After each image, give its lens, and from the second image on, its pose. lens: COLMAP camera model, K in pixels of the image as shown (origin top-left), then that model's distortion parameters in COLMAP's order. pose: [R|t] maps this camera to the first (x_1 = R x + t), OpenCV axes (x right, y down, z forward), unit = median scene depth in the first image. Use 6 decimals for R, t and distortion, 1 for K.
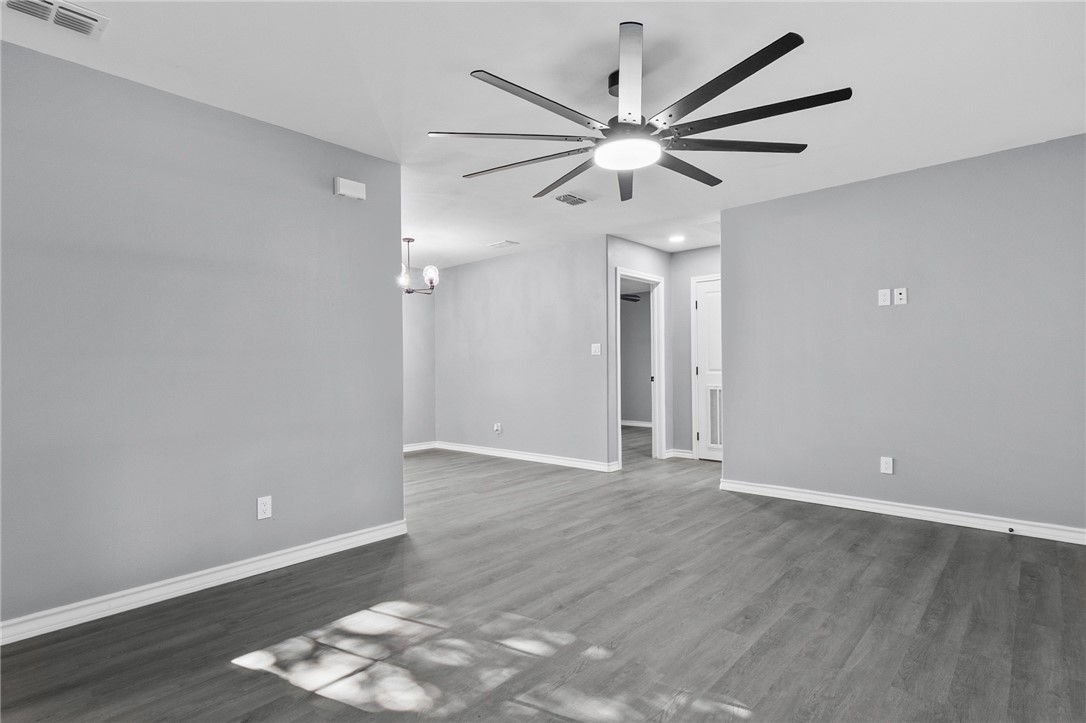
lens RADIAL K [[537.6, 0, 543.0], [0, 537.6, 361.5], [0, 0, 1]] dist [0.001272, 0.000093]
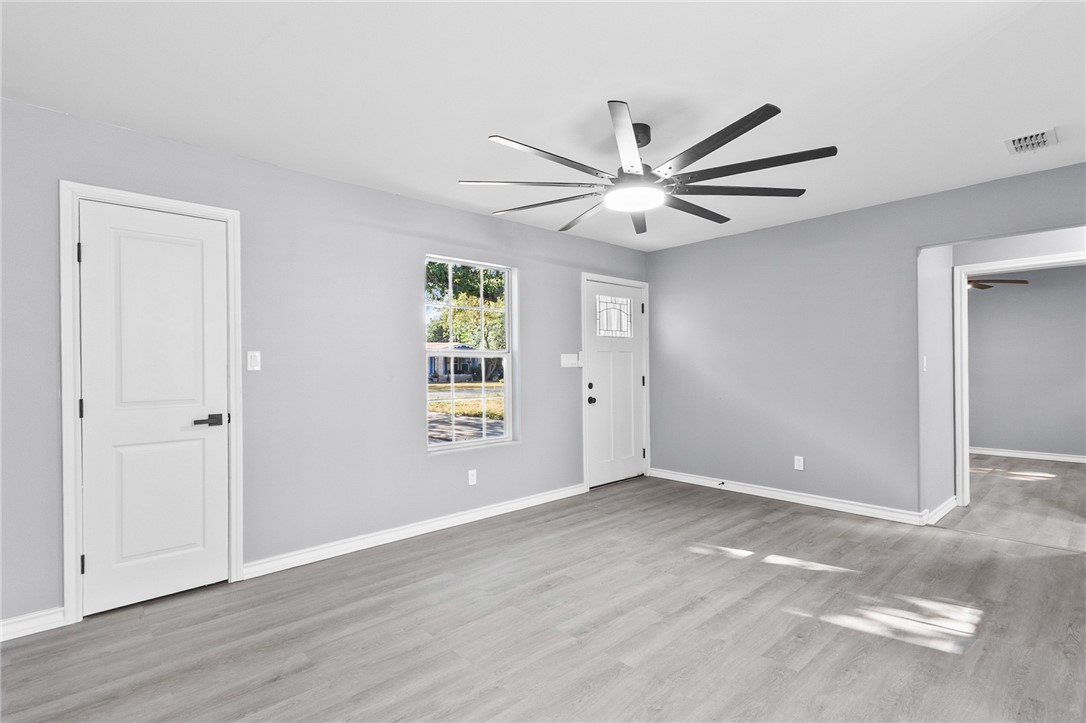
lens RADIAL K [[509.9, 0, 523.1], [0, 509.9, 366.1], [0, 0, 1]] dist [0.014998, -0.000331]
pose [[-0.991748, 0.020624, 0.126534, 0.232360], [0.019854, 0.999776, -0.007348, -0.034211], [-0.126657, -0.004775, -0.991935, 1.882281]]
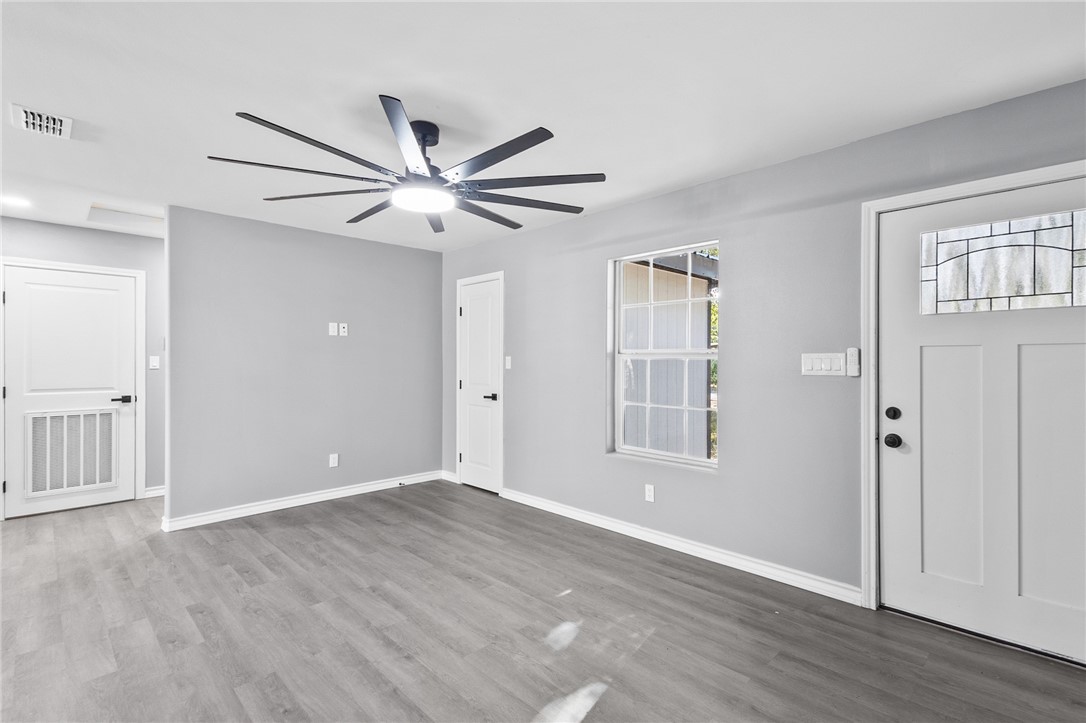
lens RADIAL K [[490.6, 0, 543.0], [0, 490.6, 361.5], [0, 0, 1]] dist [0.010631, -0.000030]
pose [[0.049533, 0.011686, 0.998704, -0.732134], [-0.010864, 0.999879, -0.011161, -0.051267], [-0.998713, -0.010297, 0.049654, 0.638847]]
